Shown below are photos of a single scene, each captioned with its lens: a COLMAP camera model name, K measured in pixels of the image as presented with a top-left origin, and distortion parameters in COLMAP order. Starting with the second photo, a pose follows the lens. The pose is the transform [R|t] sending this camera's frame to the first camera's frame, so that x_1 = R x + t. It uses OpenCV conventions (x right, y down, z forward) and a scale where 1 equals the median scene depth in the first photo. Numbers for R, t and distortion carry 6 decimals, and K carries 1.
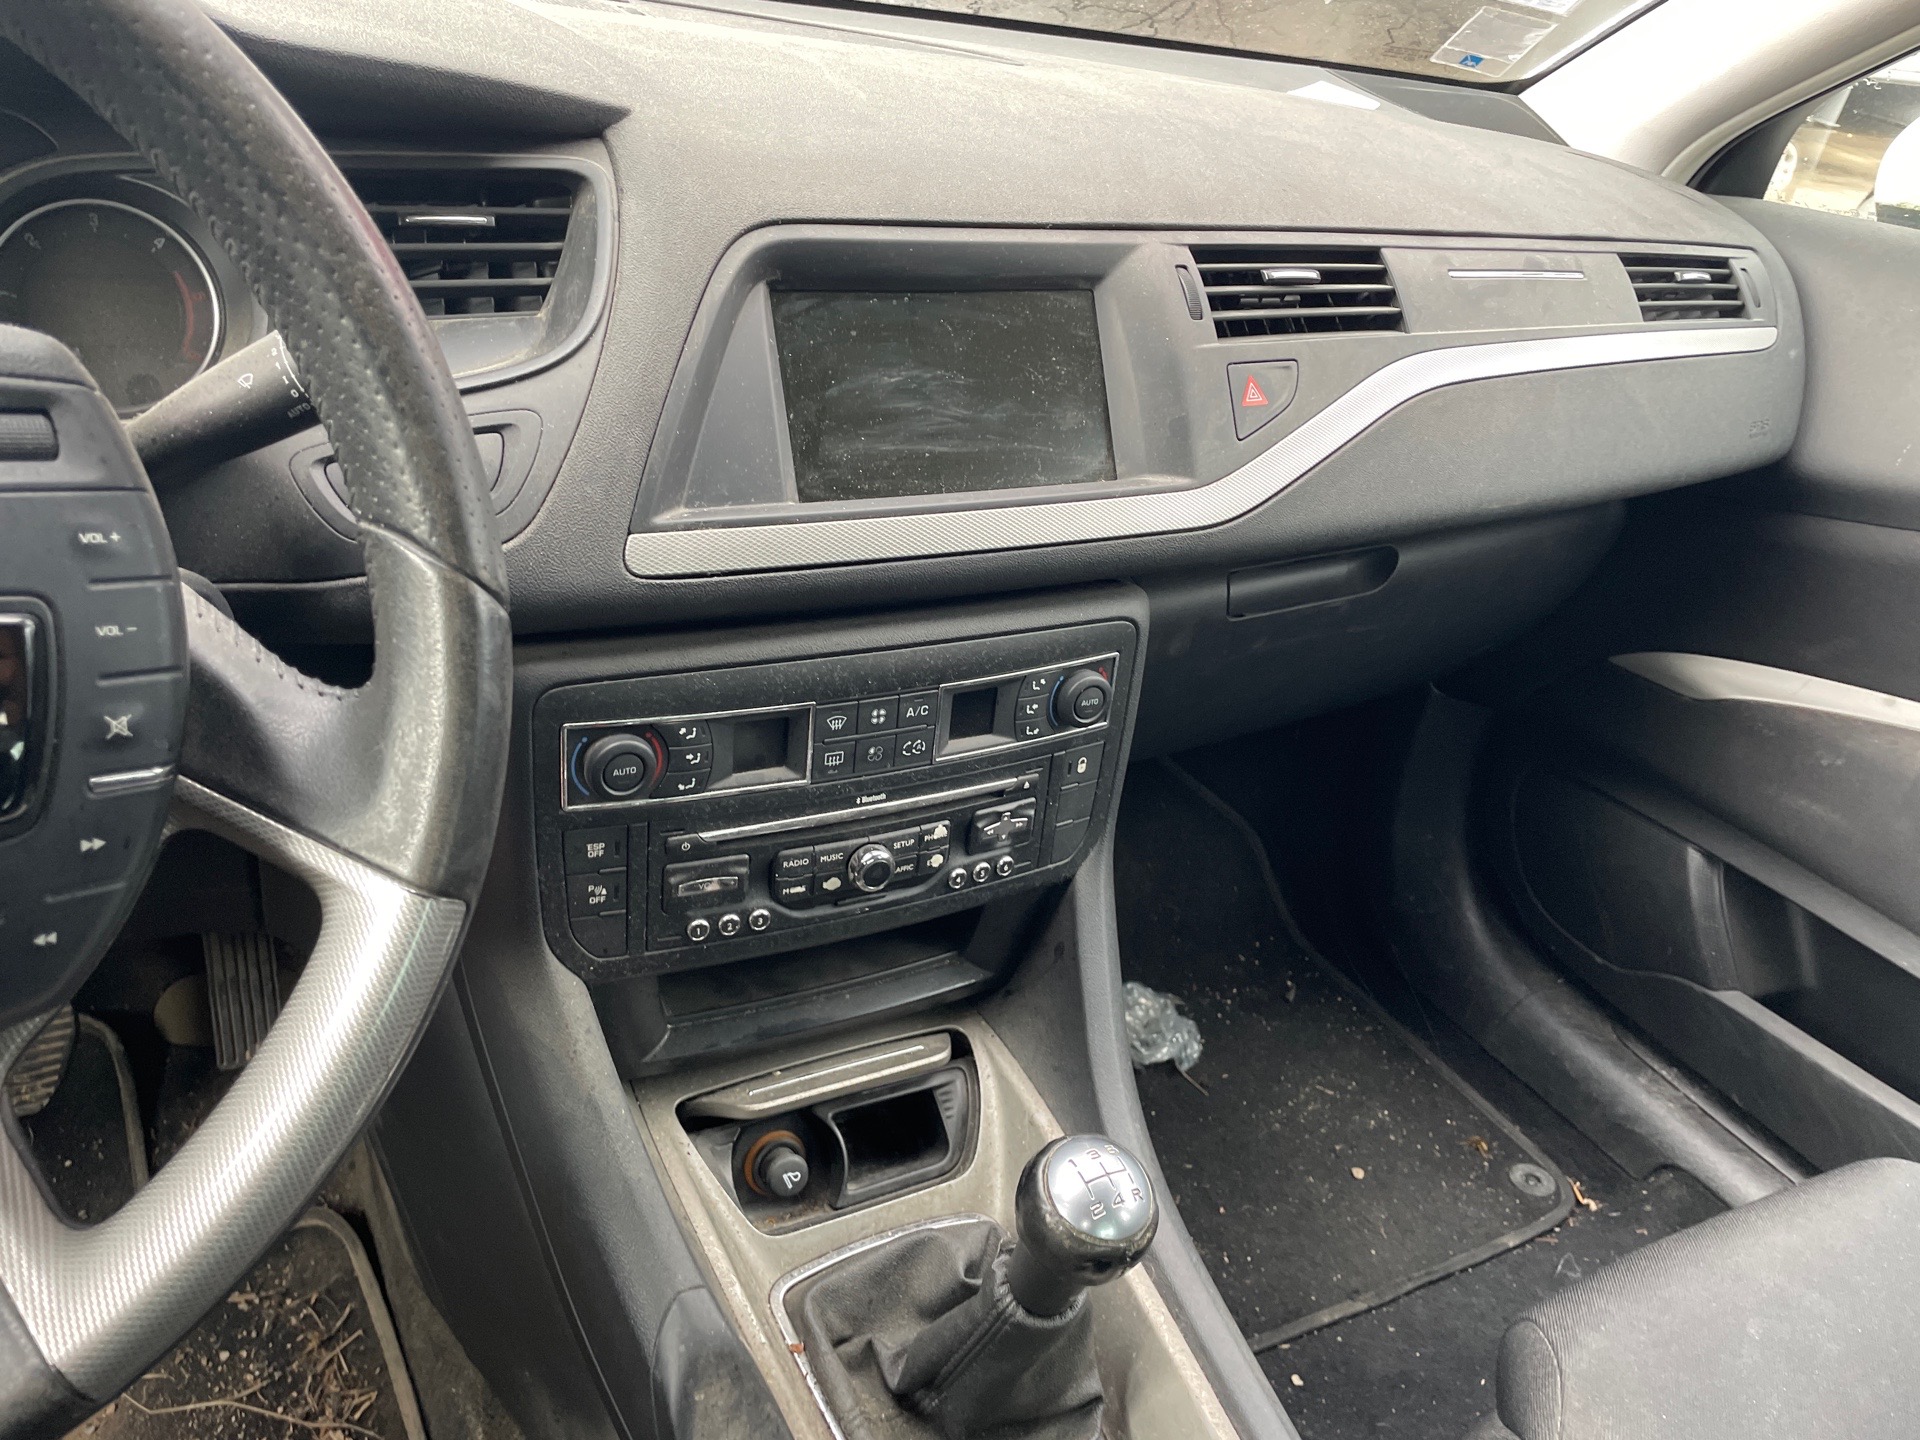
lens RADIAL K [[1428.8, 0, 964.0], [0, 1428.8, 693.9], [0, 0, 1]] dist [0.090394, -0.116246]
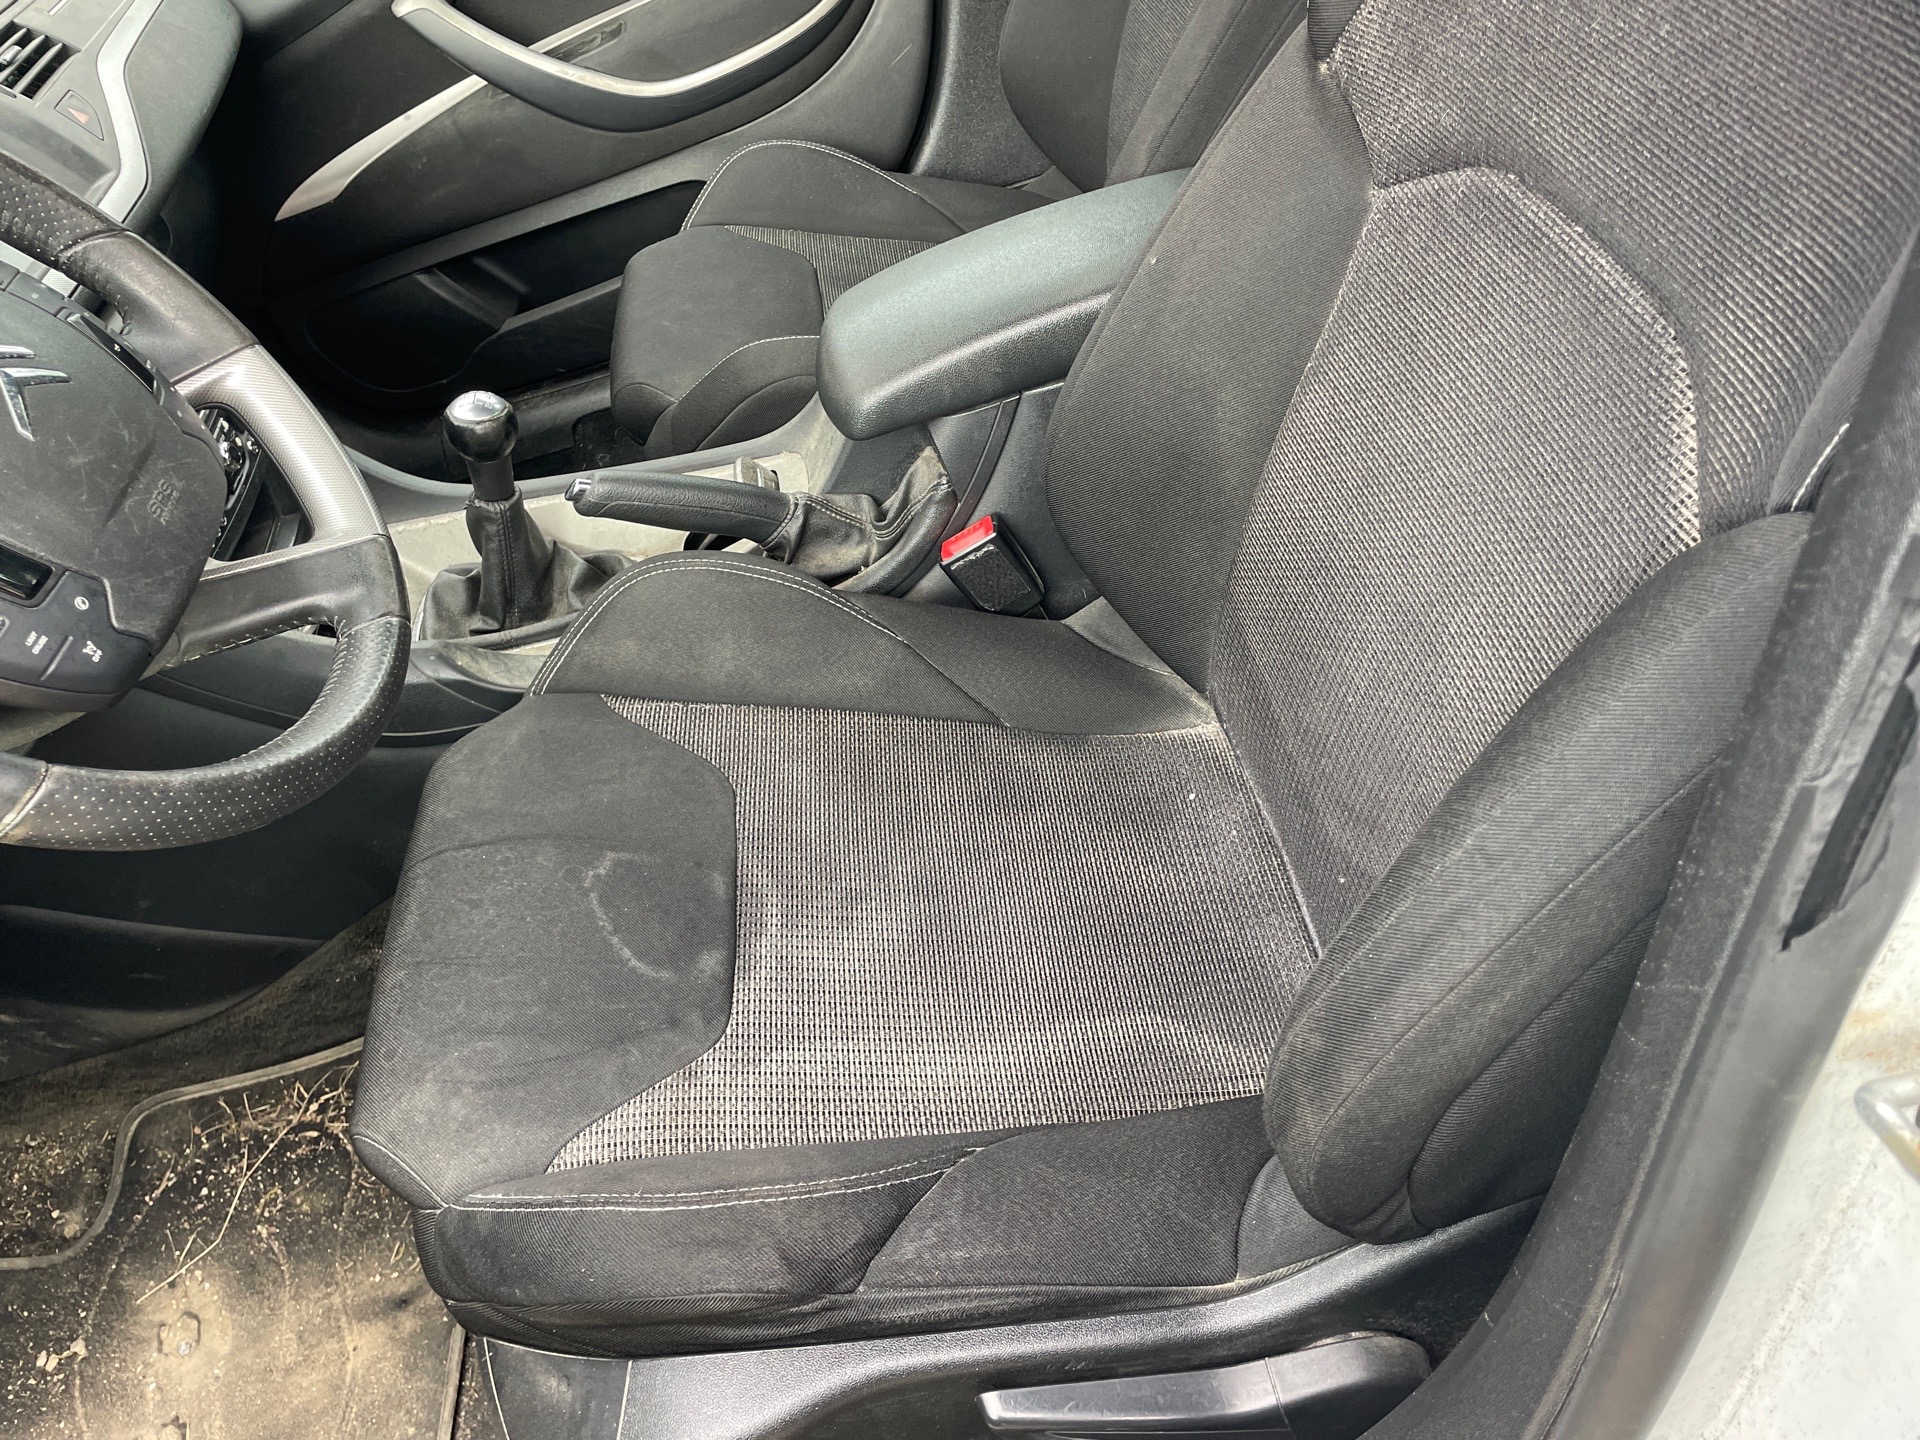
lens RADIAL K [[1449.1, 0, 946.0], [0, 1449.1, 728.3], [0, 0, 1]] dist [0.090686, -0.120830]
pose [[0.300407, -0.783058, 0.544588, -0.847616], [0.678196, 0.576834, 0.455316, 0.081378], [-0.670675, 0.232558, 0.704352, -0.559934]]
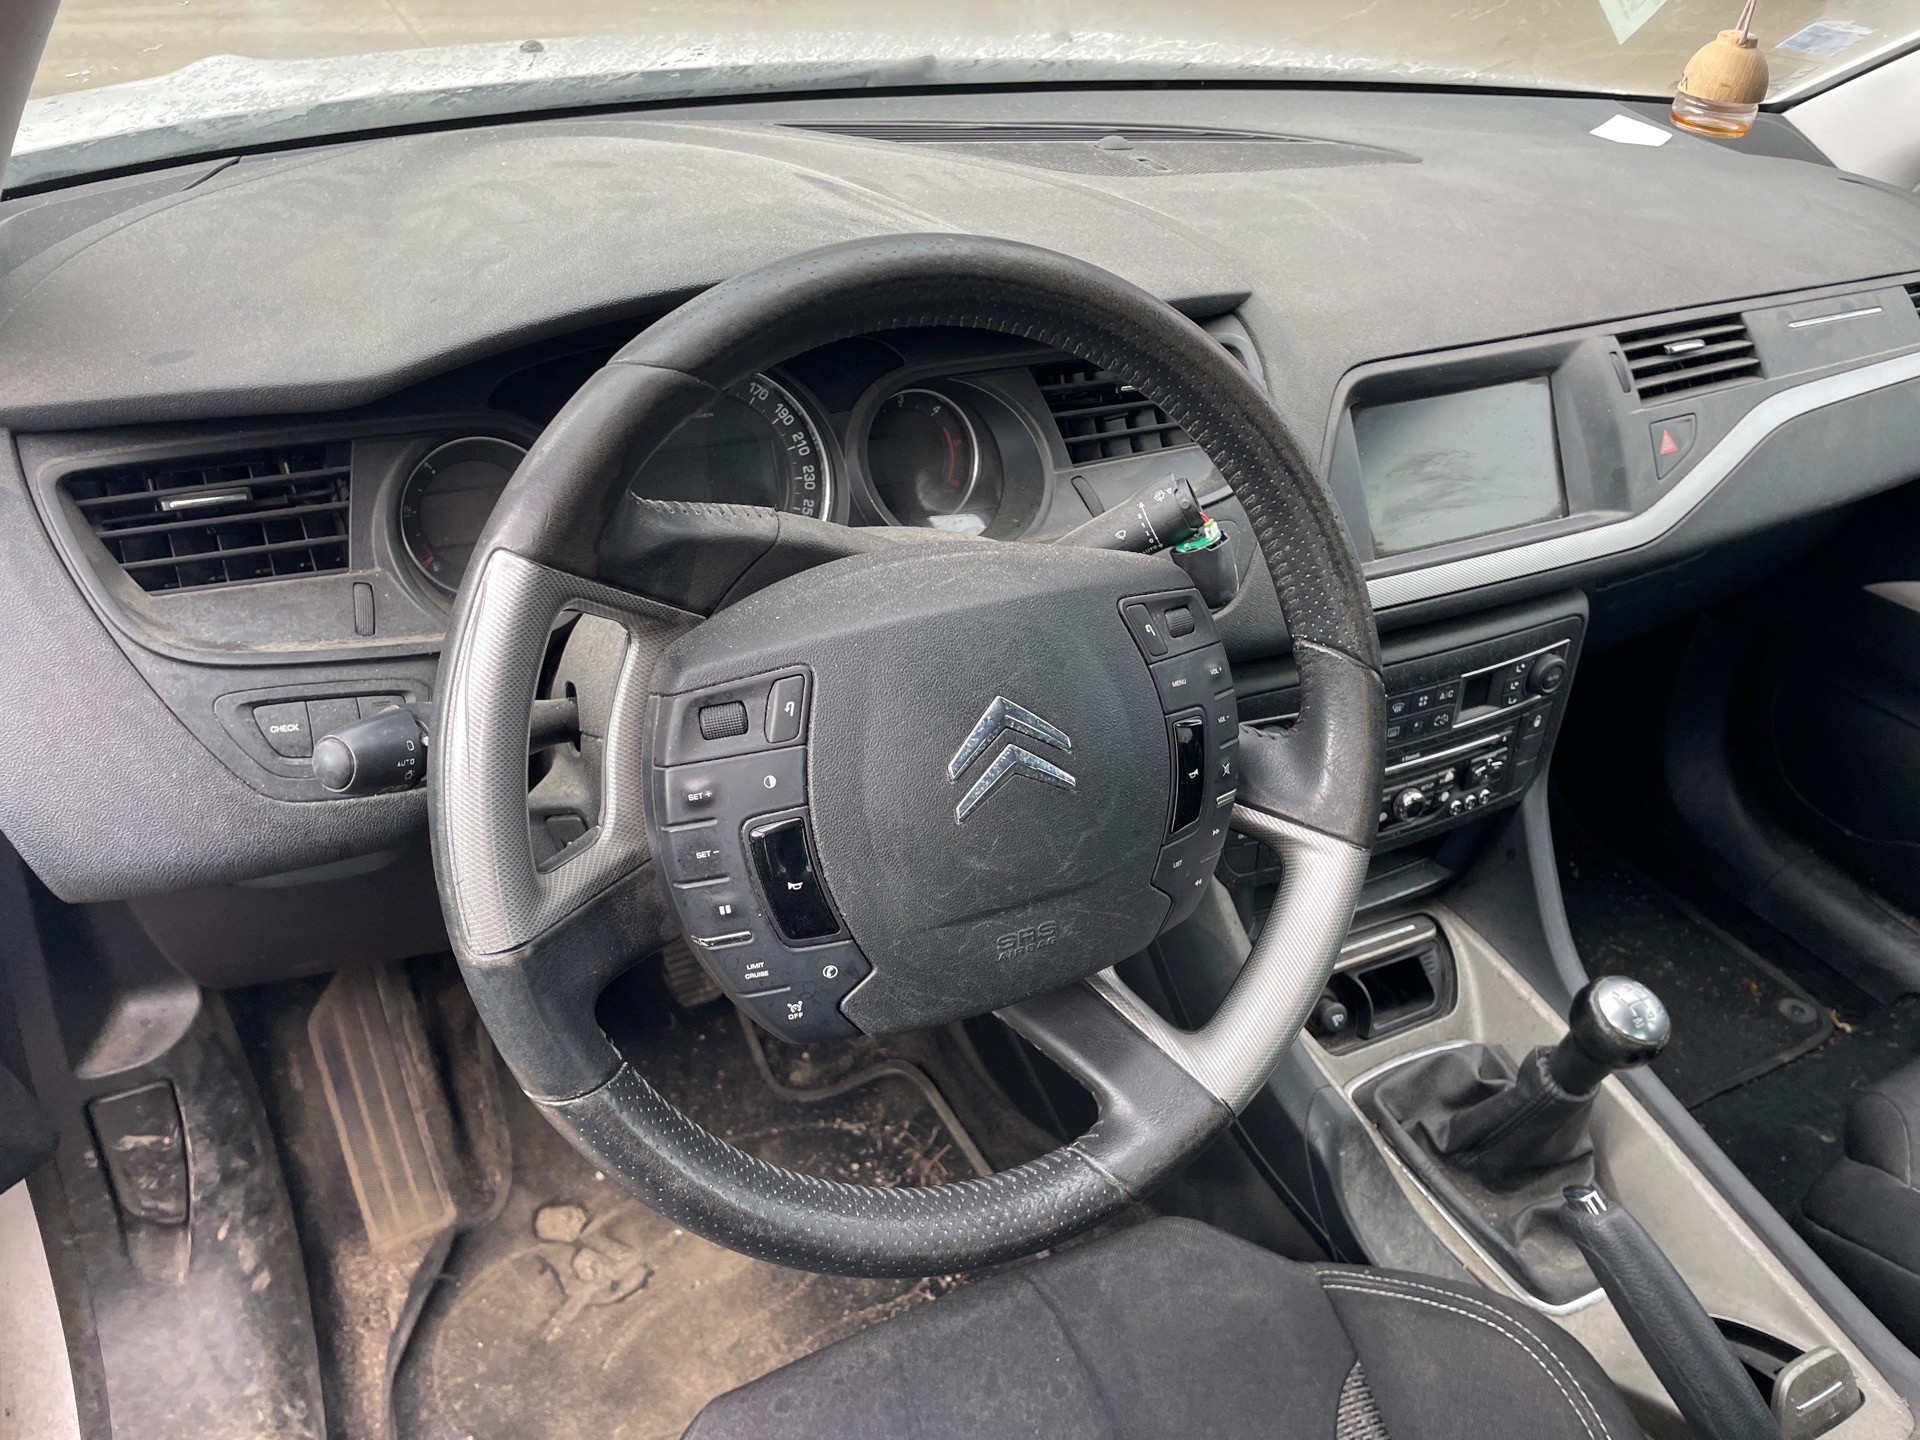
lens RADIAL K [[1447.9, 0, 982.2], [0, 1447.9, 719.8], [0, 0, 1]] dist [0.084261, -0.116635]
pose [[0.997746, -0.050463, -0.044239, -0.369829], [0.054426, 0.994131, 0.093500, -0.106734], [0.039261, -0.095697, 0.994636, -0.398482]]
